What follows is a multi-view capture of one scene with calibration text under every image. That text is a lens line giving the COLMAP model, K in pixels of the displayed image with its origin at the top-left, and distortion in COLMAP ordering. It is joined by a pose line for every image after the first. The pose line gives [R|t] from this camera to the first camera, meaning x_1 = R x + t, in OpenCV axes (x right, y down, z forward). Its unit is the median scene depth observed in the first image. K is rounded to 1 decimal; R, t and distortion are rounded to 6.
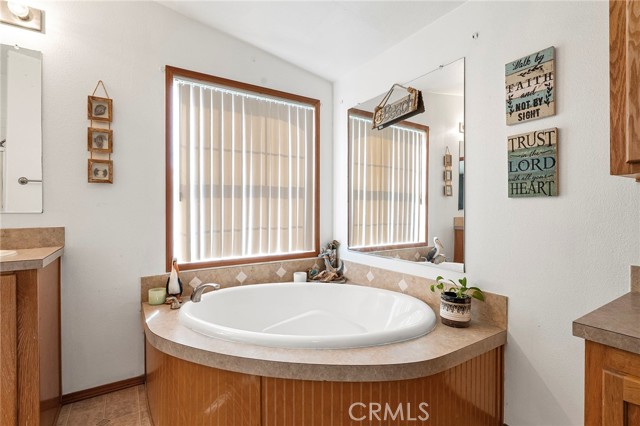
lens RADIAL K [[303.7, 0, 322.8], [0, 303.7, 207.6], [0, 0, 1]] dist [0.004728, -0.000216]
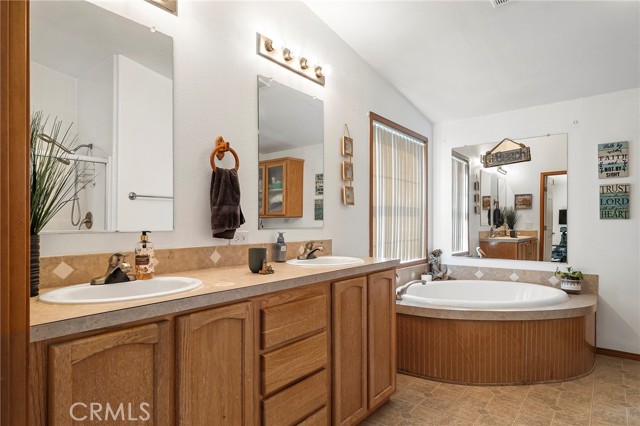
lens RADIAL K [[345.6, 0, 339.3], [0, 345.6, 221.6], [0, 0, 1]] dist [-0.002266, 0.001372]
pose [[0.948626, 0.003744, 0.316377, -1.467398], [-0.003376, 0.999993, -0.001711, -0.009368], [-0.316381, 0.000555, 0.948632, -0.435644]]
